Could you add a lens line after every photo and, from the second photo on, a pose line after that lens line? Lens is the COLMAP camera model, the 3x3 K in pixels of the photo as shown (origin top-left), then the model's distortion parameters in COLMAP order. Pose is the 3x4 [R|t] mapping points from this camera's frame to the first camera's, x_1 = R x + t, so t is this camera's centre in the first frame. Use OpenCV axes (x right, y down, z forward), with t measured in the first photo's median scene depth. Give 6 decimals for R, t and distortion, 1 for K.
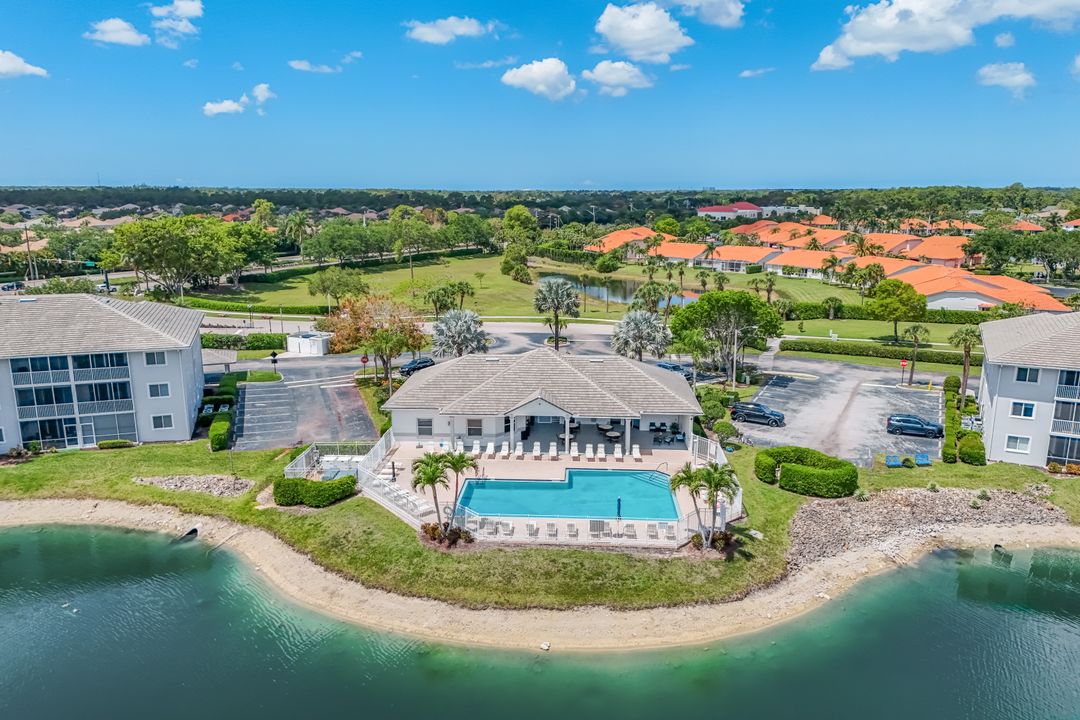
lens RADIAL K [[800.9, 0, 540.0], [0, 800.9, 360.0], [0, 0, 1]] dist [0.073554, -0.073546]
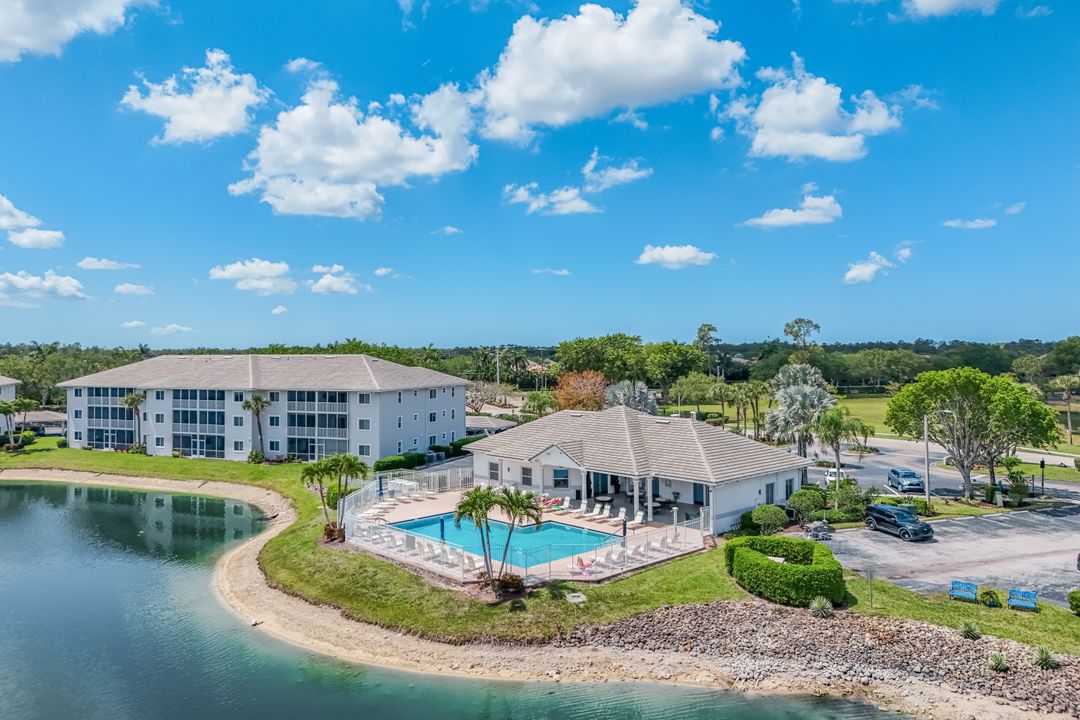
lens RADIAL K [[800.9, 0, 540.0], [0, 800.9, 360.0], [0, 0, 1]] dist [0.073554, -0.073546]
pose [[0.727503, 0.003452, -0.686096, 0.819680], [-0.138683, 0.980086, -0.142121, 0.111076], [0.671942, 0.198544, 0.713494, 0.389656]]
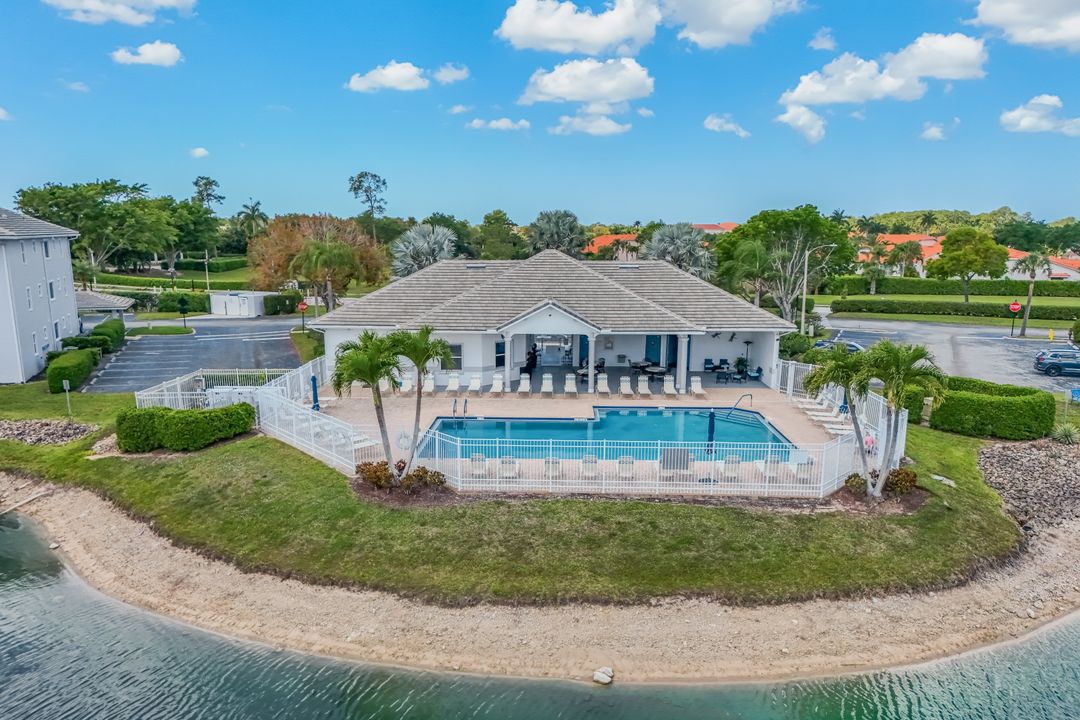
lens RADIAL K [[788.1, 0, 538.1], [0, 788.1, 401.6], [0, 0, 1]] dist [0.043386, -0.005988]
pose [[0.999576, -0.003723, 0.028886, -0.038323], [0.003862, 0.999981, -0.004758, 0.169231], [-0.028867, 0.004867, 0.999571, 0.463886]]
